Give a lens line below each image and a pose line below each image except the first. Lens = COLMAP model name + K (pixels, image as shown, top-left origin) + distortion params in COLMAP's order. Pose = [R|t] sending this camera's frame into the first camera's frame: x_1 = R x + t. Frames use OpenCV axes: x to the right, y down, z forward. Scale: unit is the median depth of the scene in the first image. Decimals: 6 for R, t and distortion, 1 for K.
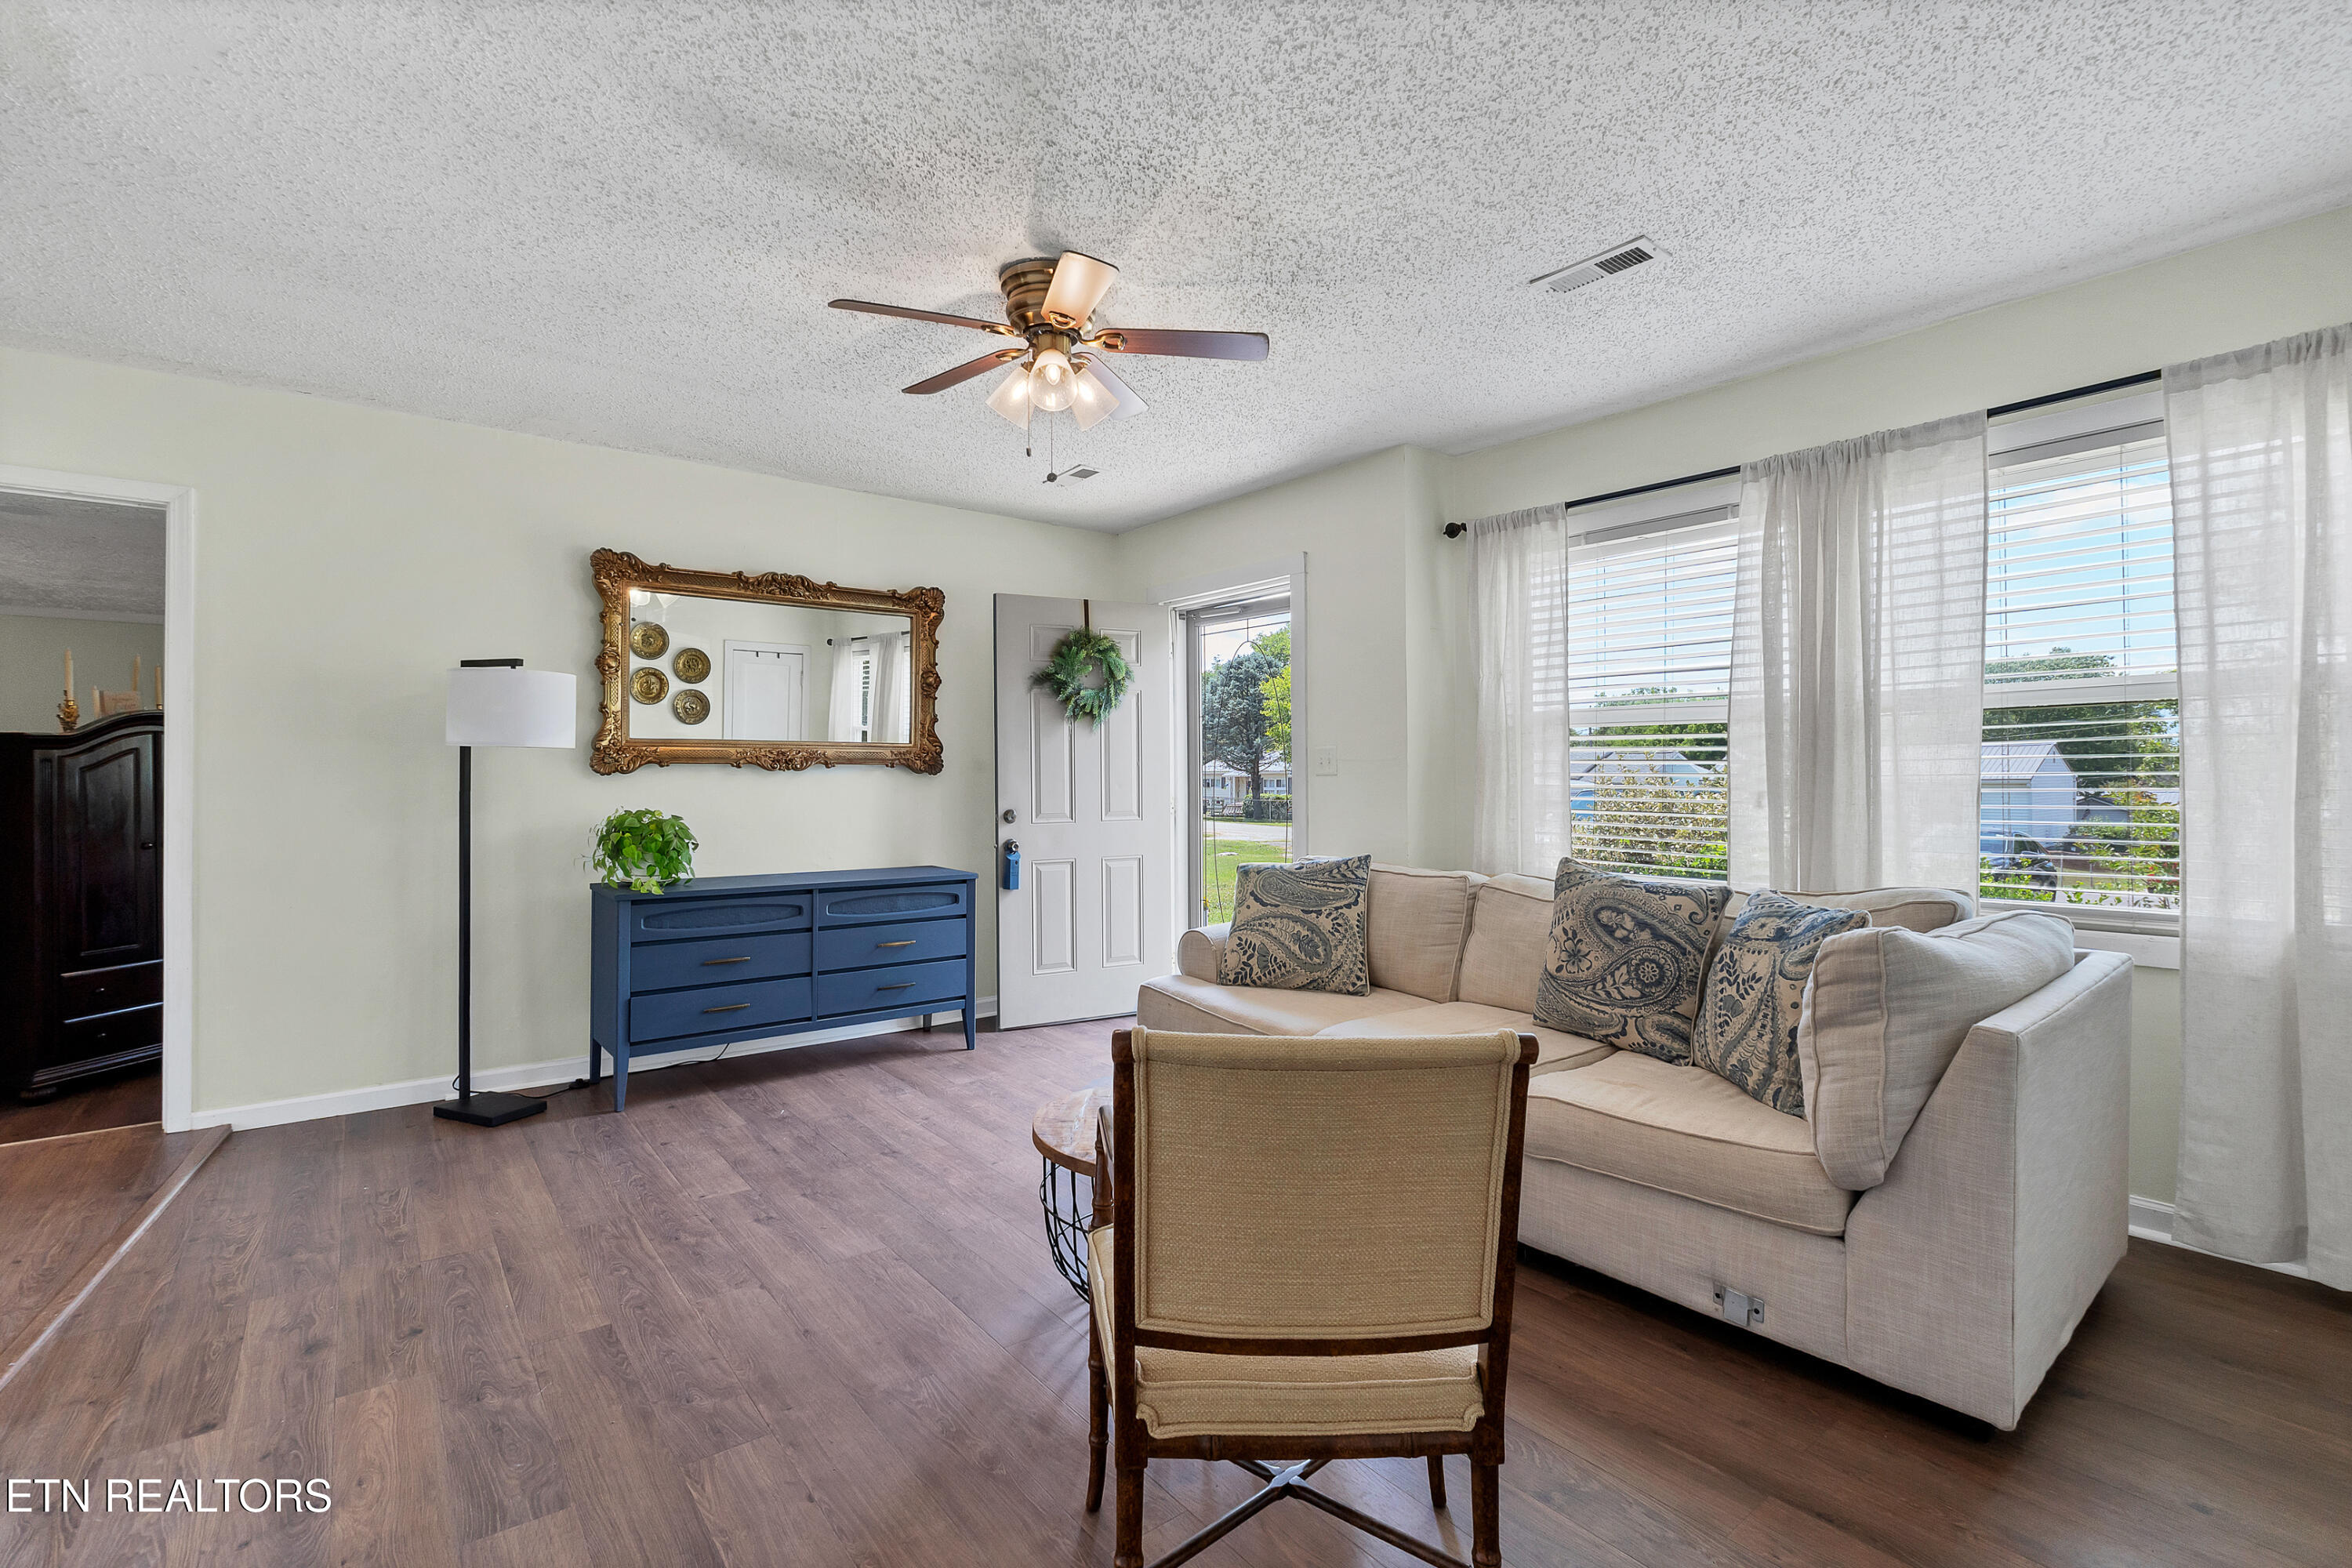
lens RADIAL K [[1039.1, 0, 1165.5], [0, 1039.1, 777.3], [0, 0, 1]] dist [-0.017203, -0.001328]
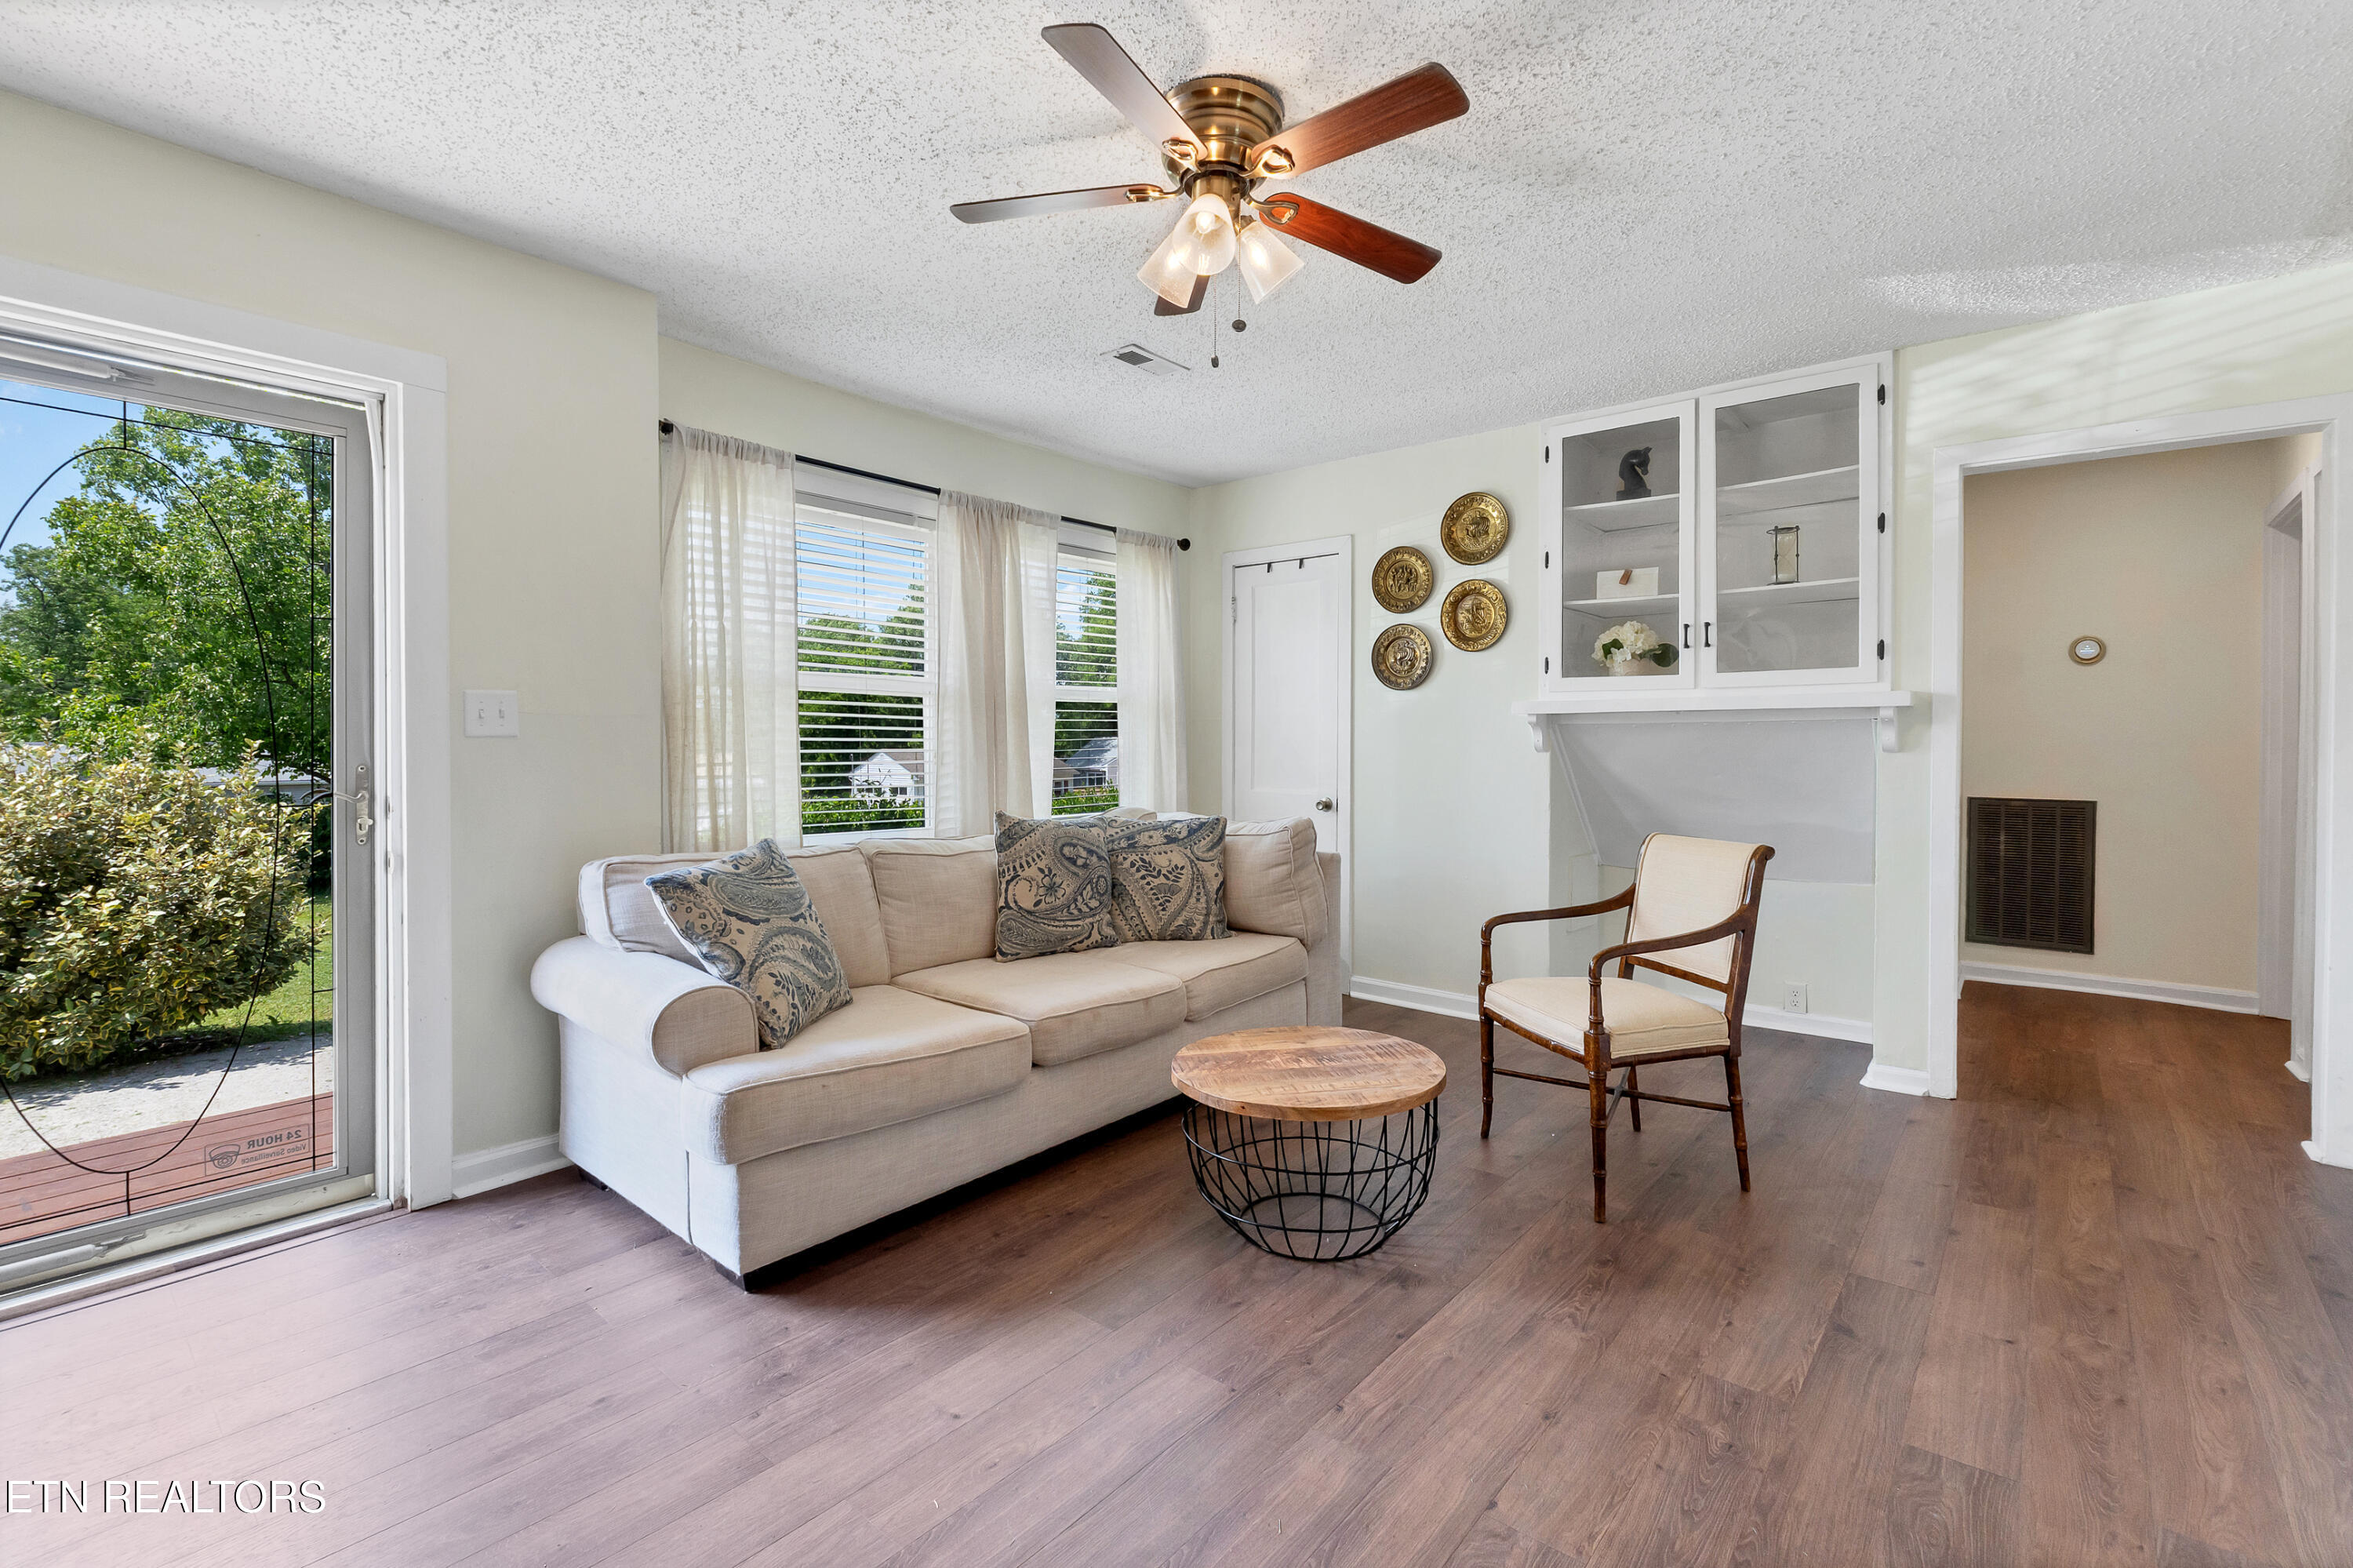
lens RADIAL K [[1032.2, 0, 1177.0], [0, 1032.2, 766.4], [0, 0, 1]] dist [-0.022165, 0.000461]
pose [[-0.197883, -0.023035, 0.979955, -0.652088], [0.000402, 0.999722, 0.023581, 0.001447], [-0.980226, 0.005061, -0.197819, 0.880816]]
